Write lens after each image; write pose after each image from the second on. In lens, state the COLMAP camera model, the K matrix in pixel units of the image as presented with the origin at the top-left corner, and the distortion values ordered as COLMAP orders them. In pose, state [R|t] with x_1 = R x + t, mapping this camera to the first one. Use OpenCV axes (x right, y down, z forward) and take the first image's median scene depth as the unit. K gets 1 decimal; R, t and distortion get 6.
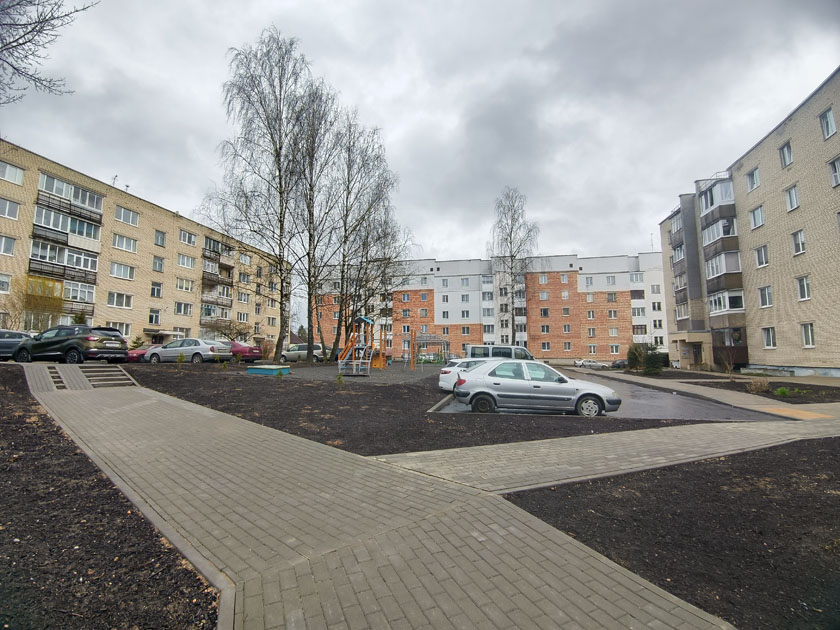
lens RADIAL K [[383.4, 0, 412.6], [0, 383.4, 315.3], [0, 0, 1]] dist [-0.008026, 0.001902]
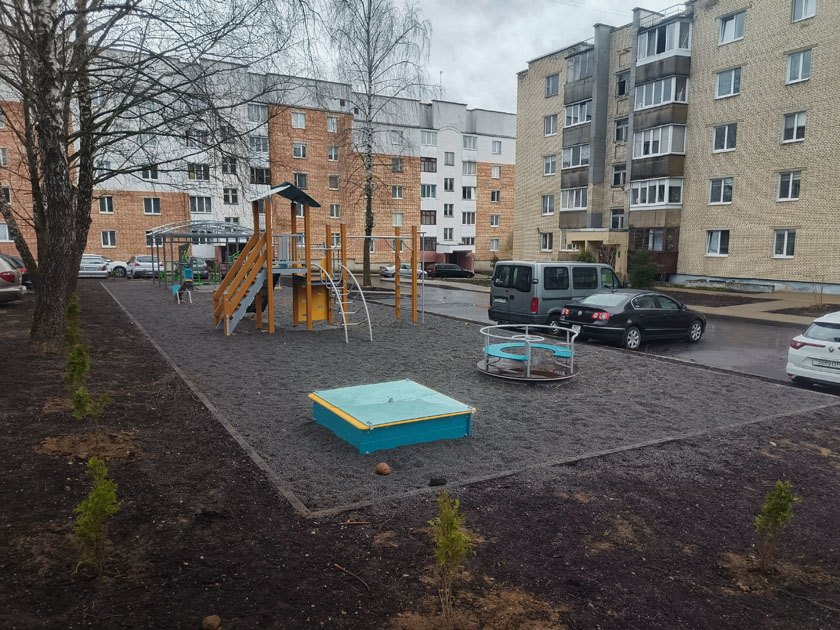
lens RADIAL K [[597.6, 0, 417.8], [0, 597.6, 320.8], [0, 0, 1]] dist [0.015717, -0.016363]
pose [[0.708170, -0.087227, 0.700634, -0.280207], [-0.076069, 0.977137, 0.198538, 0.010413], [-0.701933, -0.193895, 0.685343, 0.350294]]
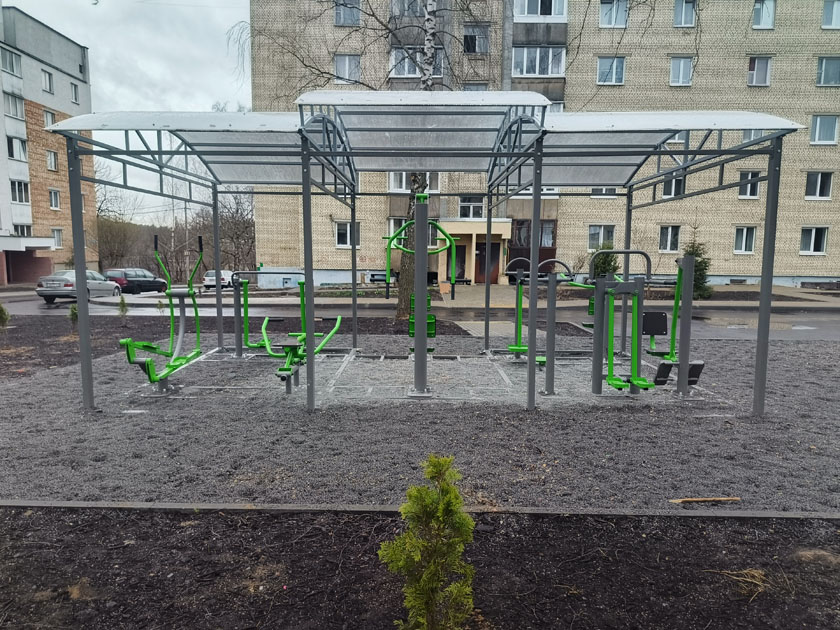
lens RADIAL K [[597.6, 0, 419.9], [0, 597.6, 320.2], [0, 0, 1]] dist [0.015717, -0.016363]
pose [[-0.239423, -0.128056, 0.962434, -0.113501], [-0.108104, 0.988616, 0.104647, 0.088383], [-0.964878, -0.078988, -0.250541, 1.072496]]
